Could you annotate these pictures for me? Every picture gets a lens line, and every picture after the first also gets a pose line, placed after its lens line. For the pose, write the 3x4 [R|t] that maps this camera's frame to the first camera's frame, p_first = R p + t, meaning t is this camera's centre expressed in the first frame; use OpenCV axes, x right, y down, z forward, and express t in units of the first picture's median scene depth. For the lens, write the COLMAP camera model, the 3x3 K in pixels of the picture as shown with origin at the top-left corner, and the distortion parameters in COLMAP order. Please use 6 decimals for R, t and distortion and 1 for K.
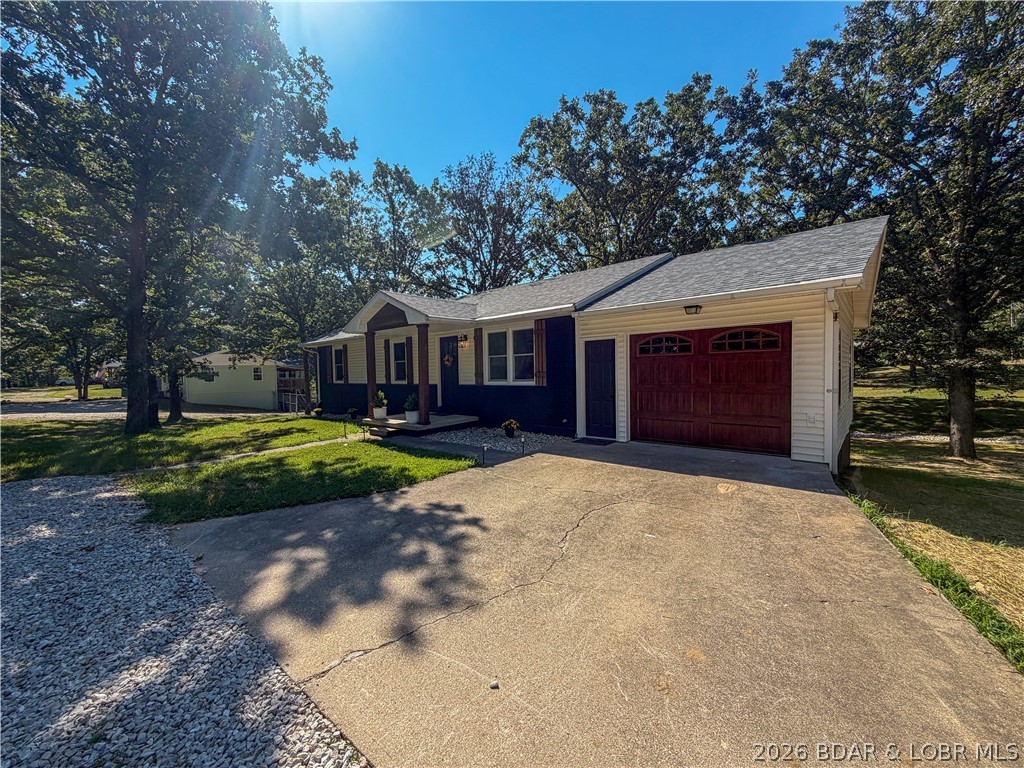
lens RADIAL K [[412.4, 0, 512.0], [0, 412.4, 384.0], [0, 0, 1]] dist [0.000102, 0.000013]
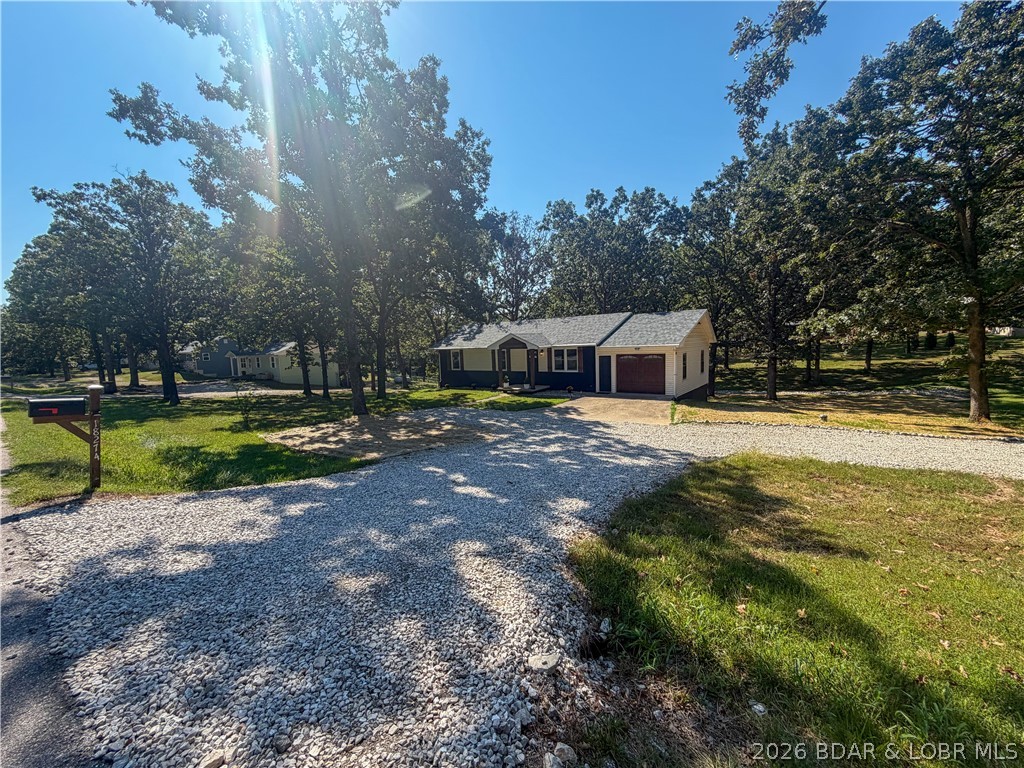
lens RADIAL K [[412.4, 0, 512.0], [0, 412.4, 384.0], [0, 0, 1]] dist [0.000102, 0.000013]
pose [[0.997158, -0.027494, 0.070141, -0.510937], [0.022596, 0.997312, 0.069699, -0.107833], [-0.071869, -0.067916, 0.995099, -1.438891]]
